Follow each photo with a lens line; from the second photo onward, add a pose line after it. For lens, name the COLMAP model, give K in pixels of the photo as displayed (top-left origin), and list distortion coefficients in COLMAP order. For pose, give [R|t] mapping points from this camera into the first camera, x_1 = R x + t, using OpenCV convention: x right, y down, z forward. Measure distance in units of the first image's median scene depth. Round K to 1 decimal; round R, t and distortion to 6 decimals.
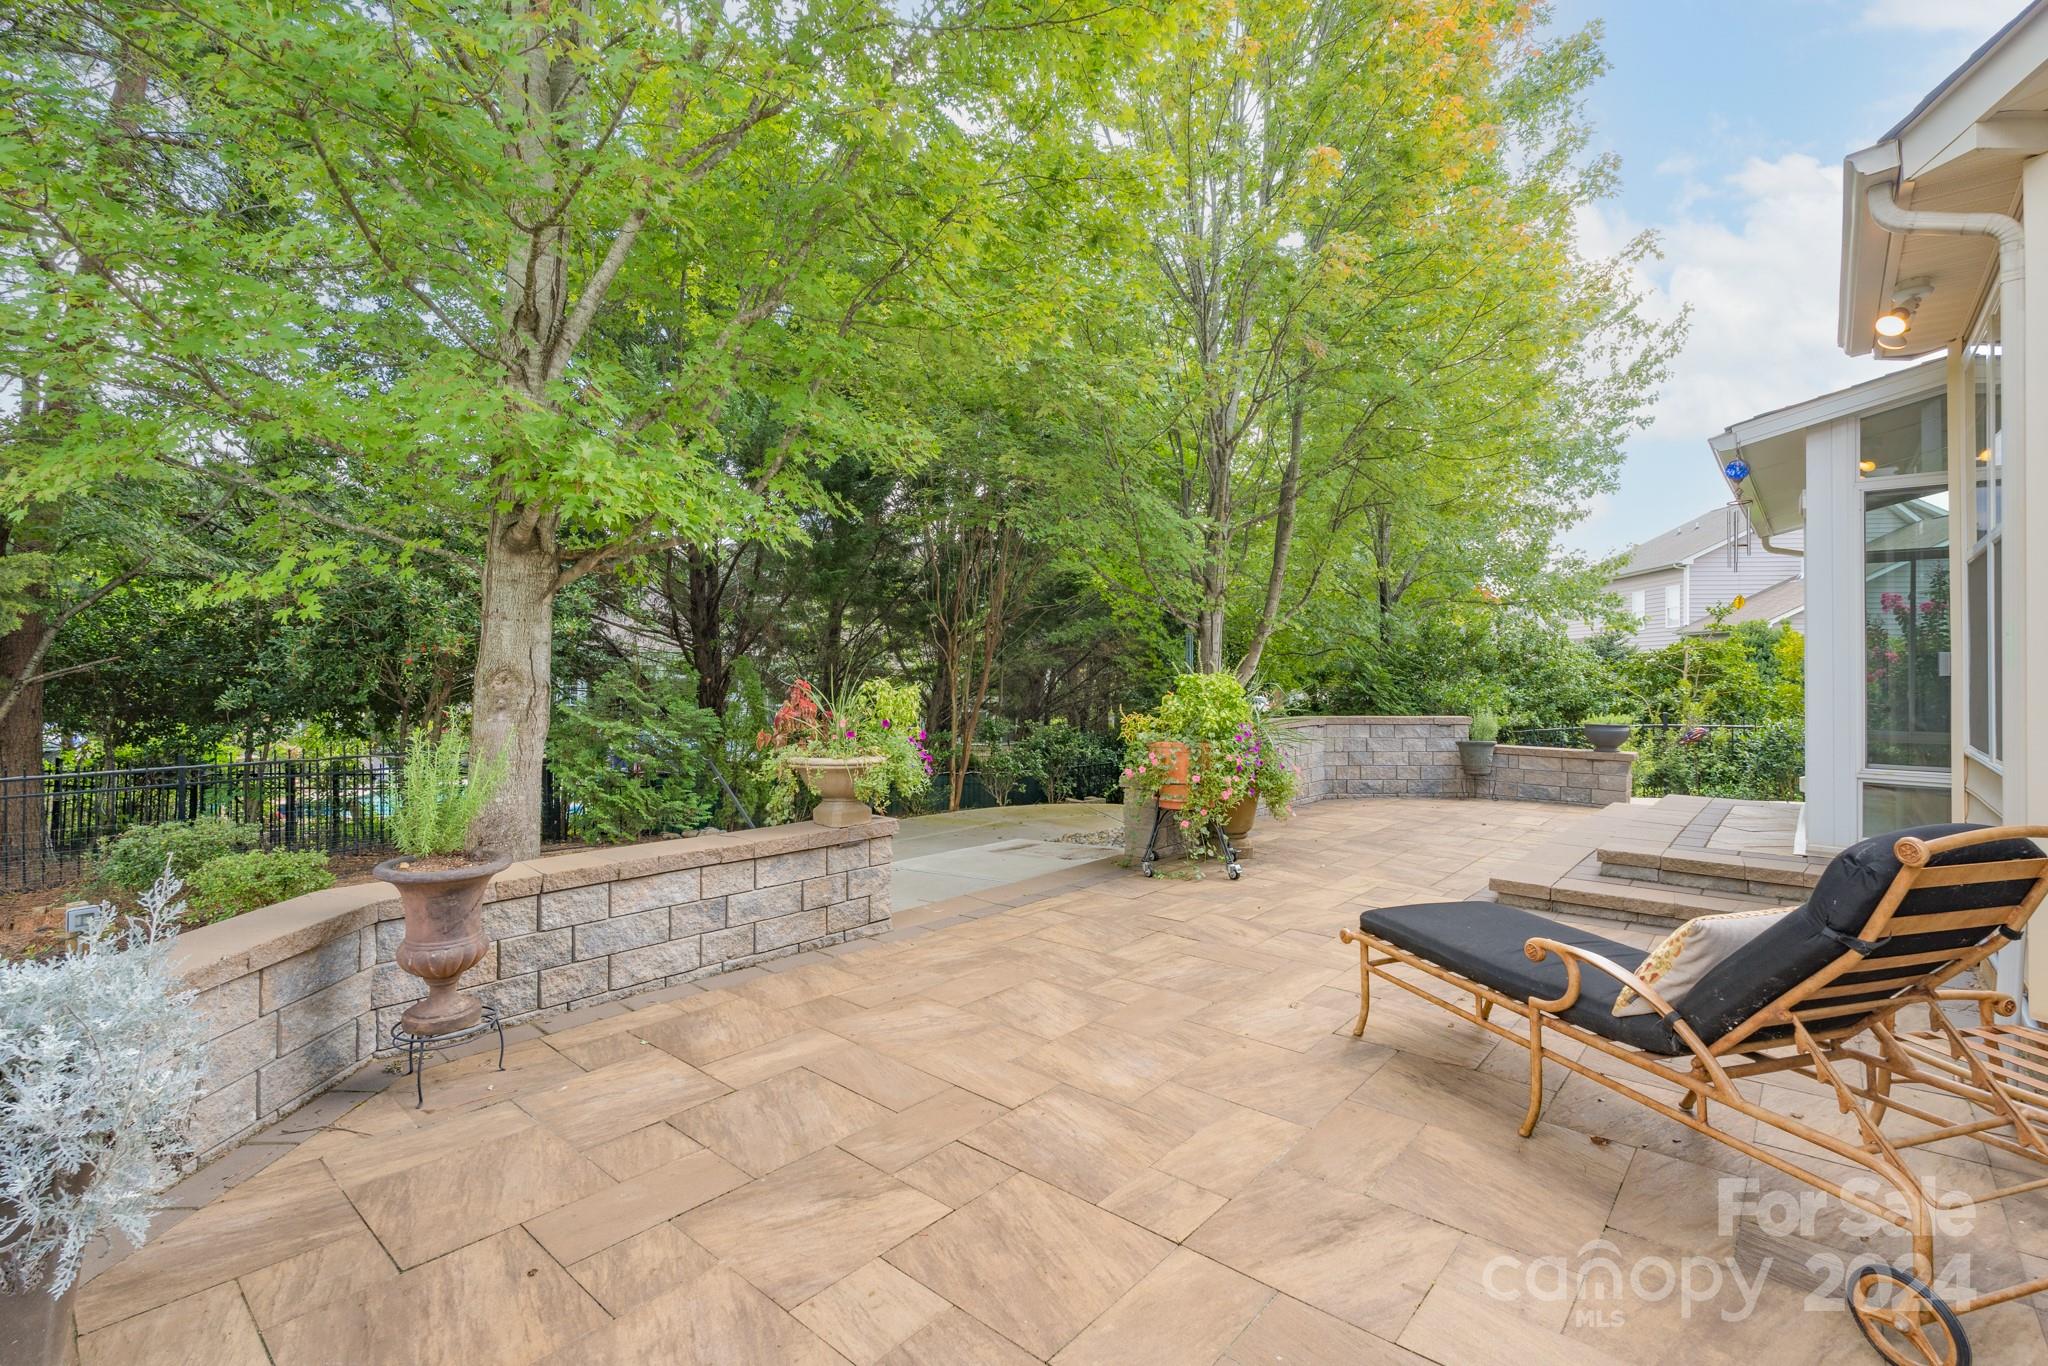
lens RADIAL K [[936.0, 0, 1013.2], [0, 936.0, 674.8], [0, 0, 1]] dist [0.000736, 0.000325]
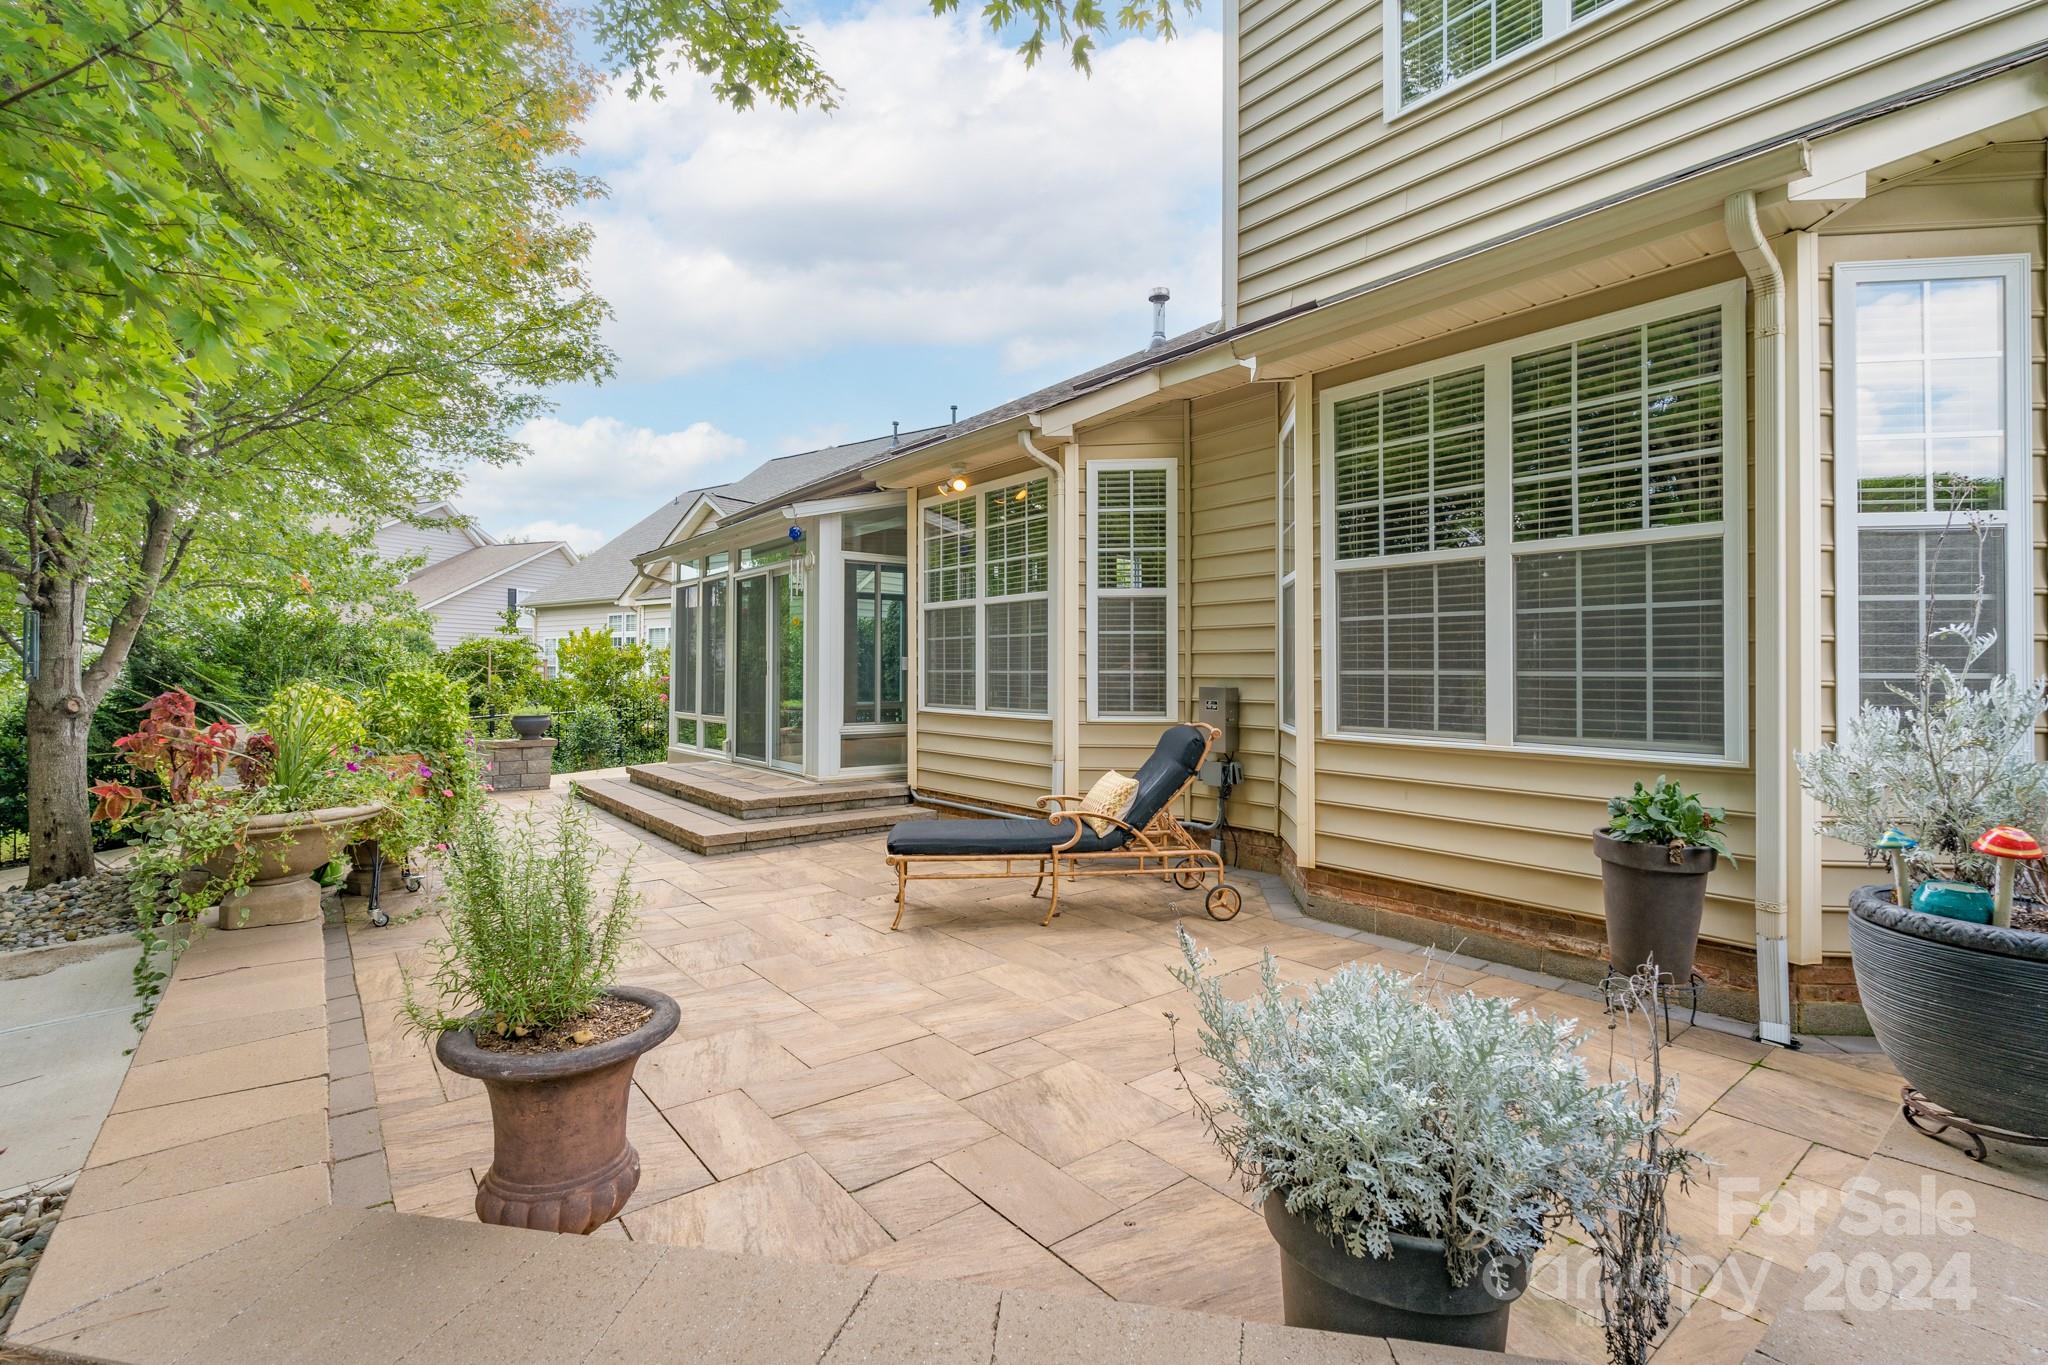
lens RADIAL K [[936.0, 0, 1023.7], [0, 936.0, 667.8], [0, 0, 1]] dist [0.000736, 0.000325]
pose [[0.170989, -0.000767, 0.985273, -1.196615], [0.002730, 0.999996, 0.000305, -0.009324], [-0.985269, 0.002638, 0.170990, 0.691502]]
